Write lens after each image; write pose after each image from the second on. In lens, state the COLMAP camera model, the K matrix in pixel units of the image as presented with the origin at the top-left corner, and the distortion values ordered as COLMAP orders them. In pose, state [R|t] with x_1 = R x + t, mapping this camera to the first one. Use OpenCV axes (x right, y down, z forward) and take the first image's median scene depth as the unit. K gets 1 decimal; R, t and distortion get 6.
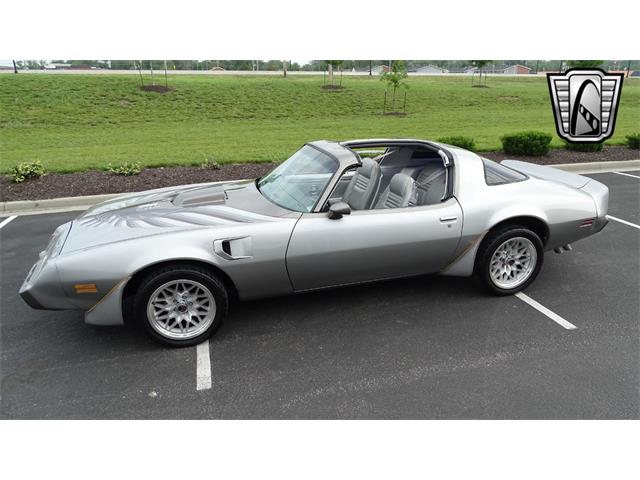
lens RADIAL K [[453.7, 0, 320.0], [0, 453.7, 240.0], [0, 0, 1]] dist [-0.003318, 0.002505]
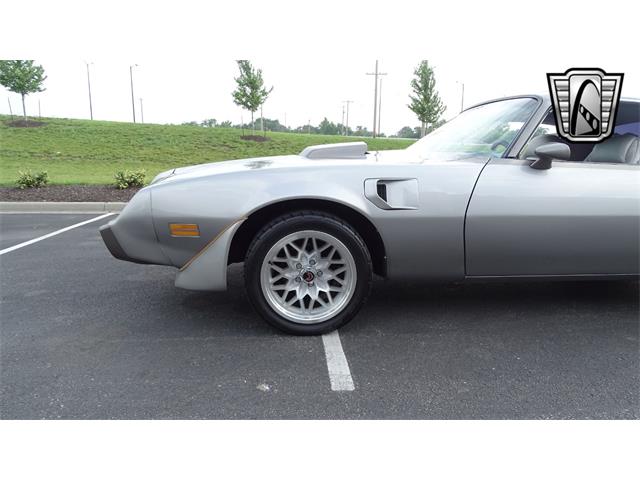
lens RADIAL K [[452.0, 0, 320.0], [0, 452.0, 240.0], [0, 0, 1]] dist [-0.002475, 0.002731]
pose [[0.983185, 0.068408, -0.169313, -0.147372], [-0.091706, 0.986749, -0.133849, 0.158379], [0.157913, 0.147126, 0.976431, 0.272873]]
